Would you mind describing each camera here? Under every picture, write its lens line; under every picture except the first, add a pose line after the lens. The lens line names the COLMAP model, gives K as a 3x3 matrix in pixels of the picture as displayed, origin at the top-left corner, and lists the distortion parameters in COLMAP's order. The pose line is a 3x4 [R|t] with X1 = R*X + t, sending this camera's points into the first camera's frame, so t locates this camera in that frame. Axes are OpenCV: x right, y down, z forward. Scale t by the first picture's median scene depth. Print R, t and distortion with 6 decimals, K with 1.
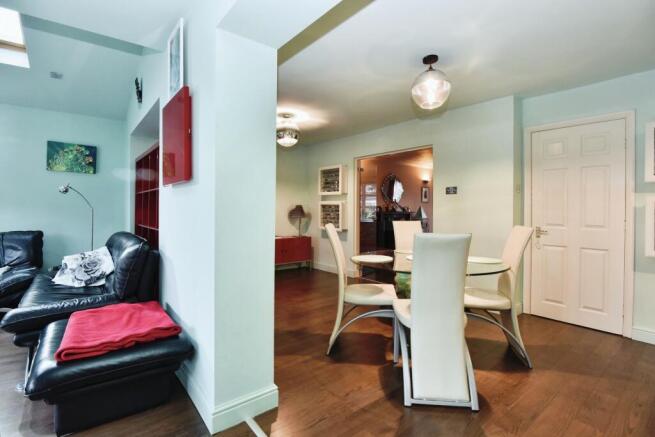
lens RADIAL K [[314.1, 0, 330.0], [0, 314.1, 210.7], [0, 0, 1]] dist [-0.002531, -0.000510]
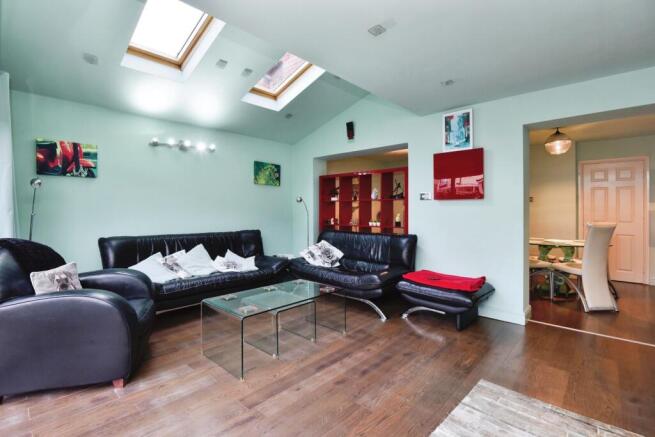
lens RADIAL K [[314.1, 0, 330.0], [0, 314.1, 210.7], [0, 0, 1]] dist [-0.002531, -0.000510]
pose [[0.987017, -0.004426, 0.160556, -0.846883], [0.005205, 0.999977, -0.004429, -0.009575], [-0.160533, 0.005207, 0.987017, -0.357343]]
